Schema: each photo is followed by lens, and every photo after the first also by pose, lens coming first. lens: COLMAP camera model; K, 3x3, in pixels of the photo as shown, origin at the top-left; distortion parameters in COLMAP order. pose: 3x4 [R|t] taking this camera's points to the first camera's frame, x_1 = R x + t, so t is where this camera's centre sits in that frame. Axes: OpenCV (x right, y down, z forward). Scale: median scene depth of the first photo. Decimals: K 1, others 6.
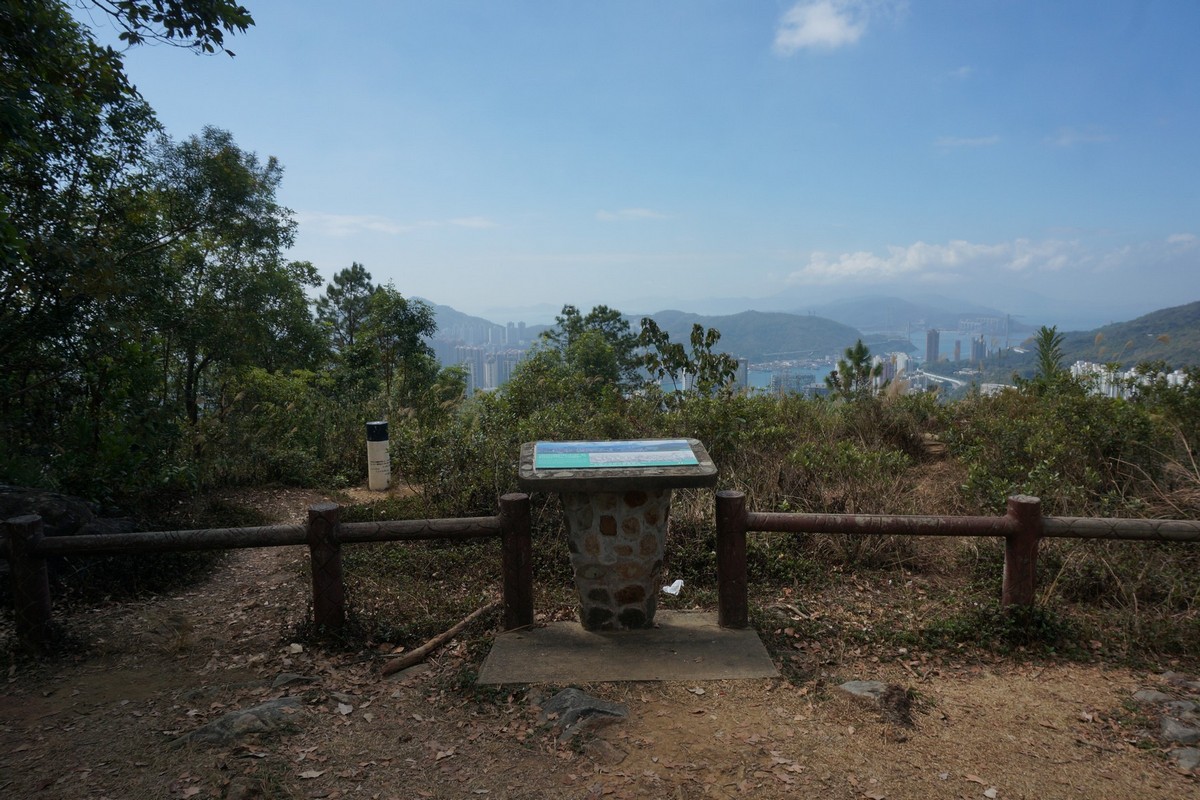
lens RADIAL K [[806.7, 0, 599.7], [0, 806.7, 398.5], [0, 0, 1]] dist [0.004137, 0.002020]
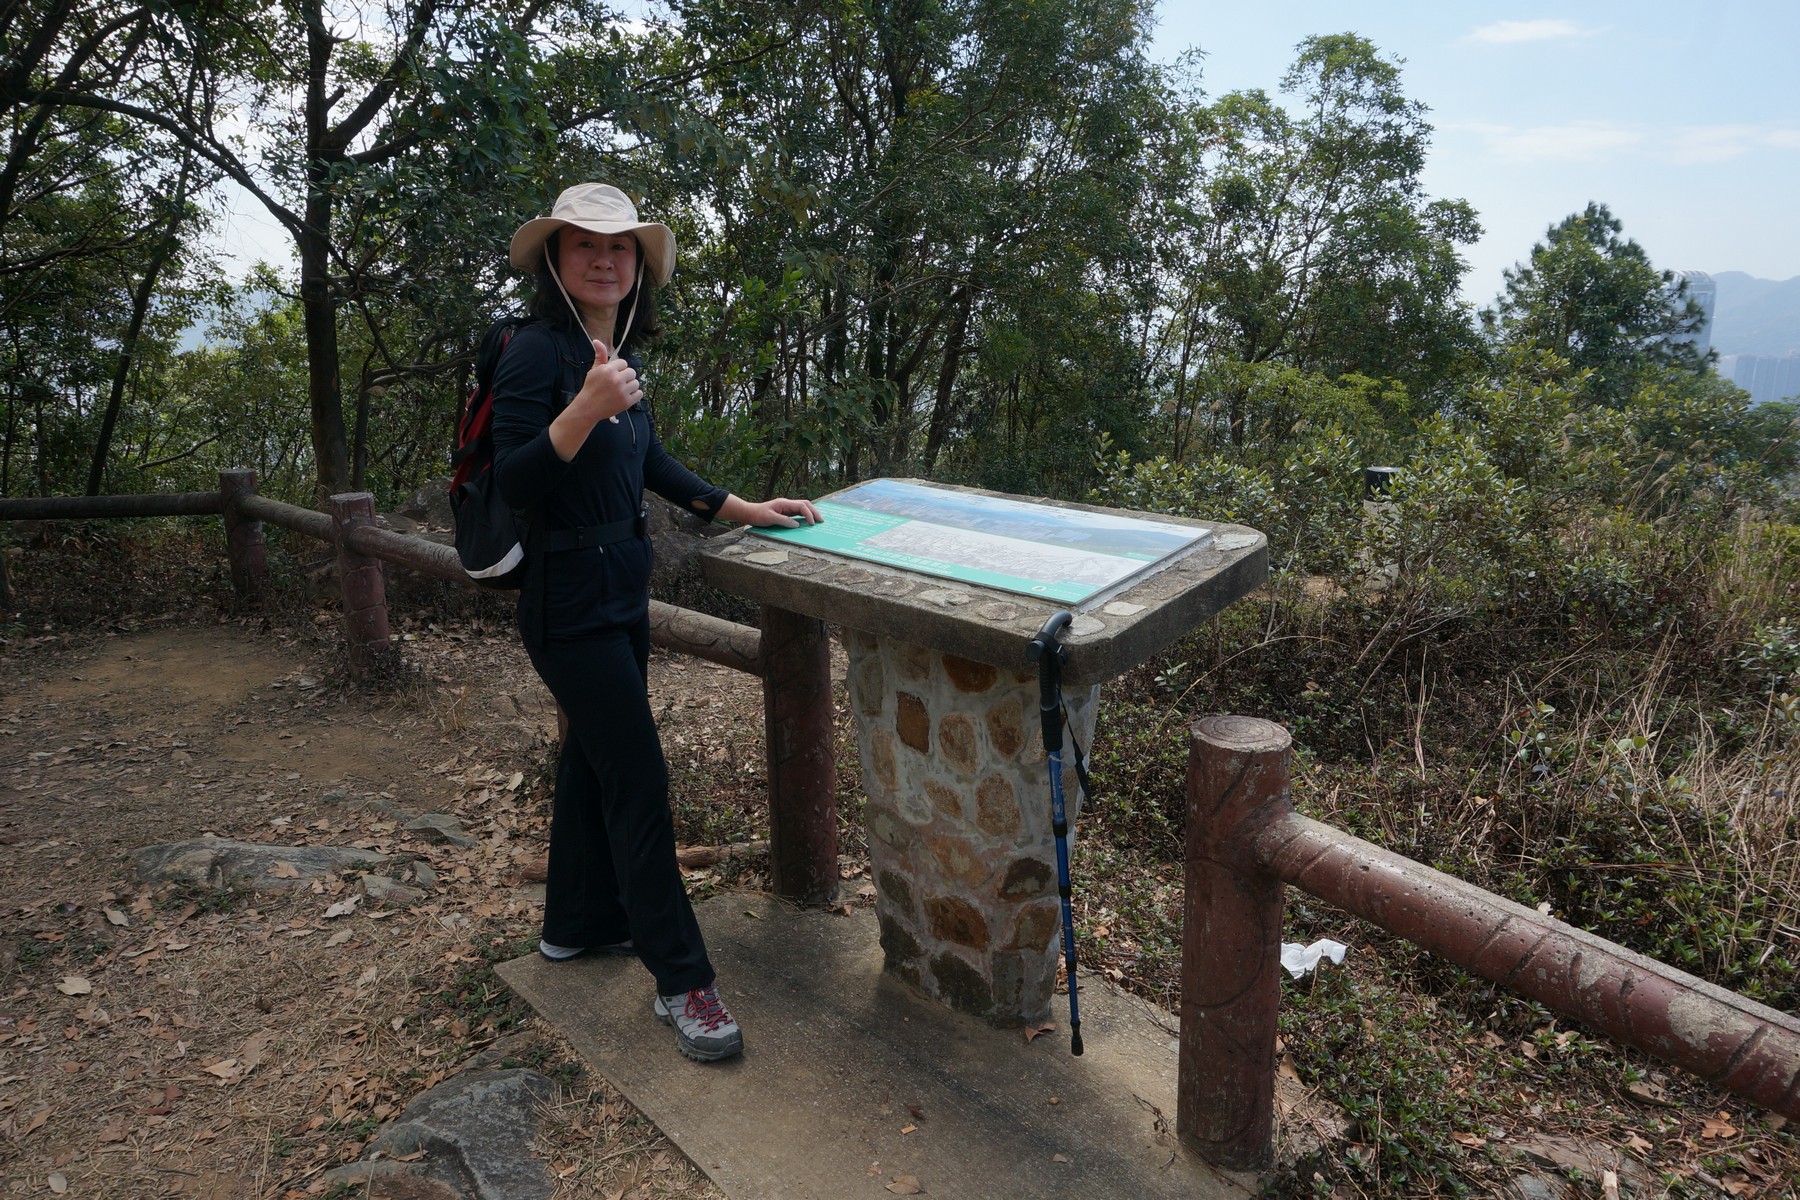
lens RADIAL K [[1210.1, 0, 899.5], [0, 1210.1, 602.2], [0, 0, 1]] dist [0.004137, 0.002020]
pose [[0.628090, 0.187250, -0.755275, 0.145919], [-0.090680, 0.981615, 0.167955, 0.003805], [0.772839, -0.037003, 0.633523, 0.226408]]
